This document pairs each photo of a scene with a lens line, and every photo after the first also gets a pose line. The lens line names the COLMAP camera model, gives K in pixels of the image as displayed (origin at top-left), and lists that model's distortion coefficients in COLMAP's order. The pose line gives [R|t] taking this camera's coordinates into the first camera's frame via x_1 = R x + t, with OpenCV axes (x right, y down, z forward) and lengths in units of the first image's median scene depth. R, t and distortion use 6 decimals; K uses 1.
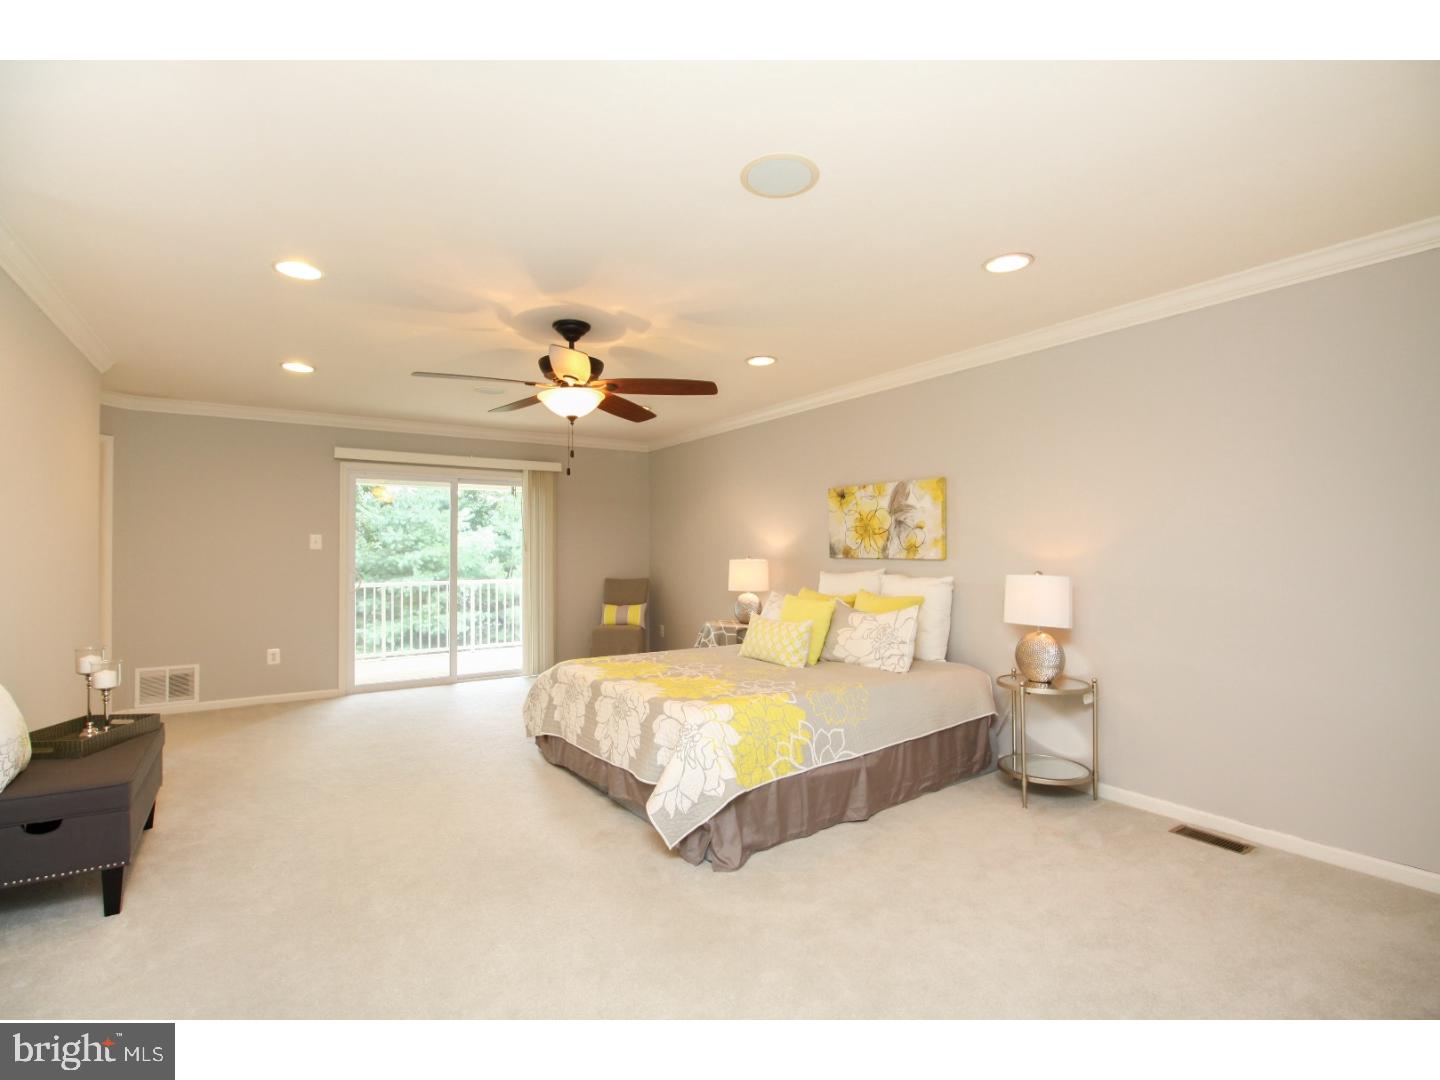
lens RADIAL K [[689.2, 0, 718.3], [0, 689.2, 533.3], [0, 0, 1]] dist [-0.028232, 0.000010]
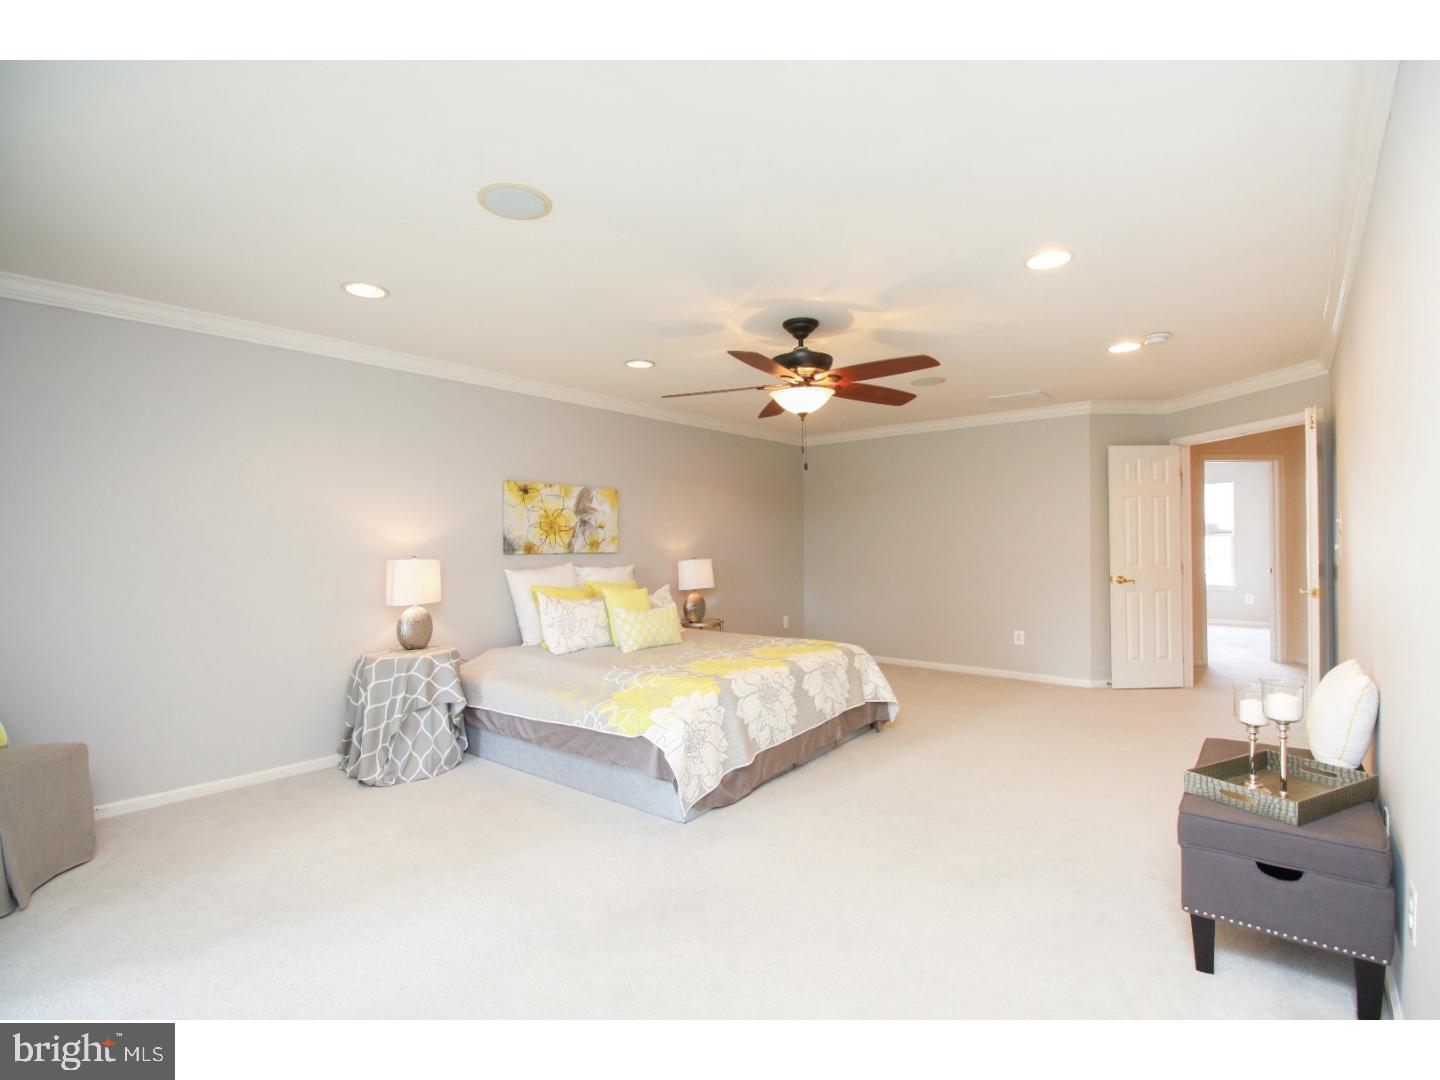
lens RADIAL K [[689.2, 0, 718.3], [0, 689.2, 533.3], [0, 0, 1]] dist [-0.028232, 0.000010]
pose [[-0.296608, 0.019850, 0.954793, -0.899798], [-0.014809, 0.999568, -0.025381, 0.029142], [-0.954884, -0.021668, -0.296186, 1.107461]]
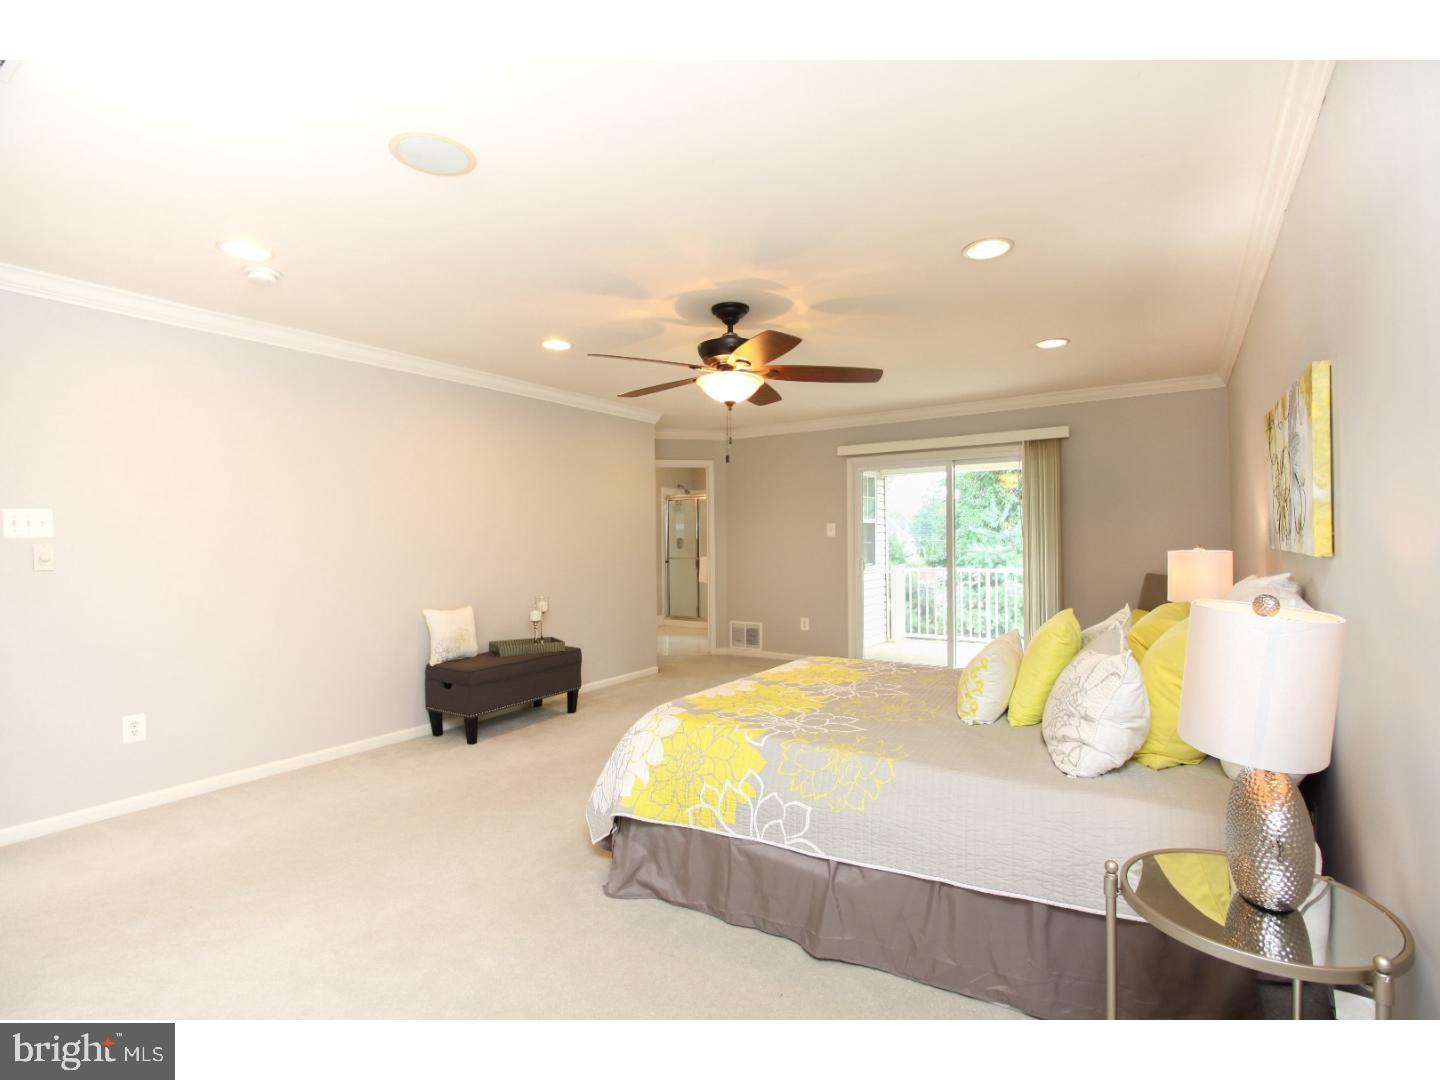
lens RADIAL K [[689.2, 0, 718.3], [0, 689.2, 533.3], [0, 0, 1]] dist [-0.028232, 0.000010]
pose [[0.379904, -0.009470, -0.924977, 0.539382], [0.032558, 0.999465, 0.003140, 0.010545], [0.924453, -0.031309, 0.380009, 0.476631]]
